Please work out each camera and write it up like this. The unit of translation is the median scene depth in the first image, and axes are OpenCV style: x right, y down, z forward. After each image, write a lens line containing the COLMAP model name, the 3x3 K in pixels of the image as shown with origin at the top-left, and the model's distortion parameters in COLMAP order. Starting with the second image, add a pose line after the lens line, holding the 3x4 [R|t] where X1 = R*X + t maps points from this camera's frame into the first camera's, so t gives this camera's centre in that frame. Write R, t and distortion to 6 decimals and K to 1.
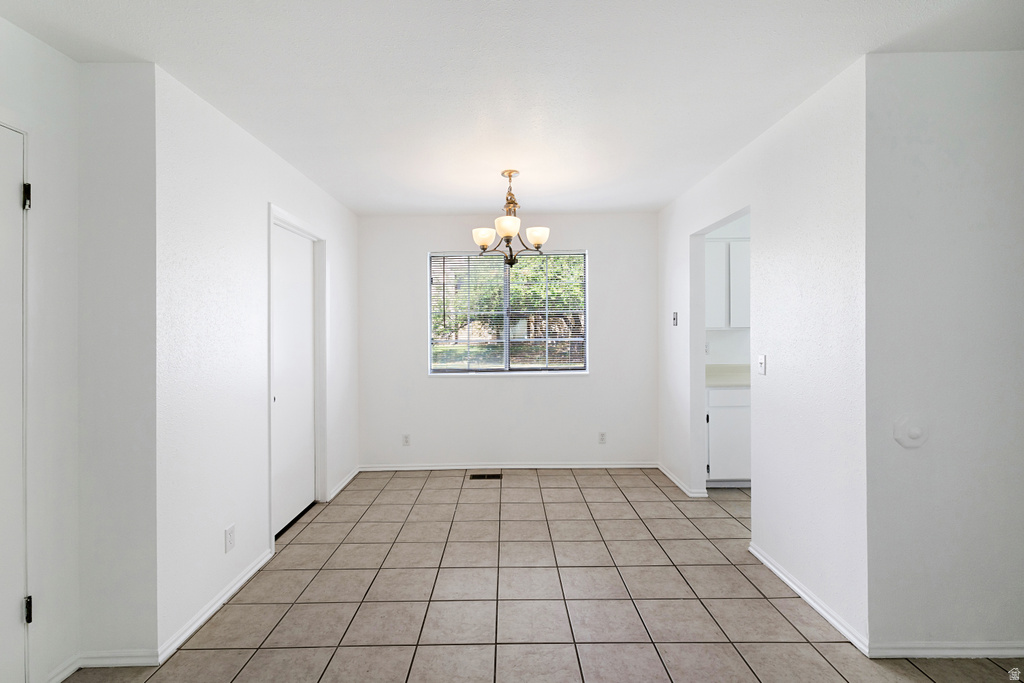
lens RADIAL K [[463.7, 0, 495.6], [0, 463.7, 335.6], [0, 0, 1]] dist [0.000886, 0.000278]
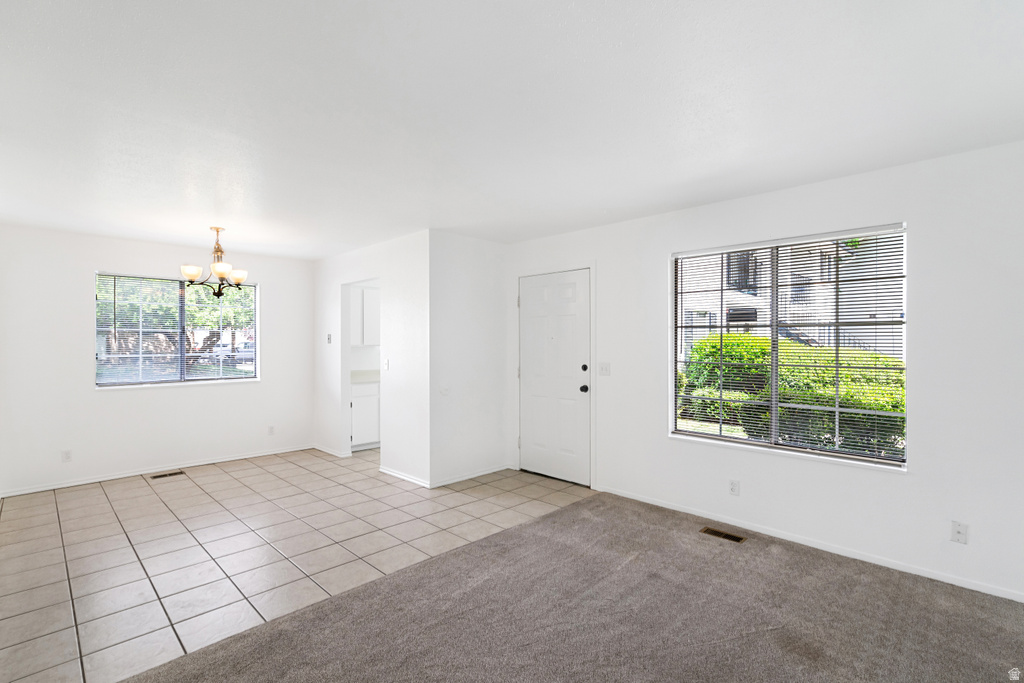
lens RADIAL K [[476.7, 0, 510.5], [0, 476.7, 345.8], [0, 0, 1]] dist [-0.003570, 0.000374]
pose [[0.688409, 0.002780, 0.725318, -0.369384], [0.010926, 0.999839, -0.014202, 0.015972], [-0.725241, 0.017702, 0.688268, -0.533513]]
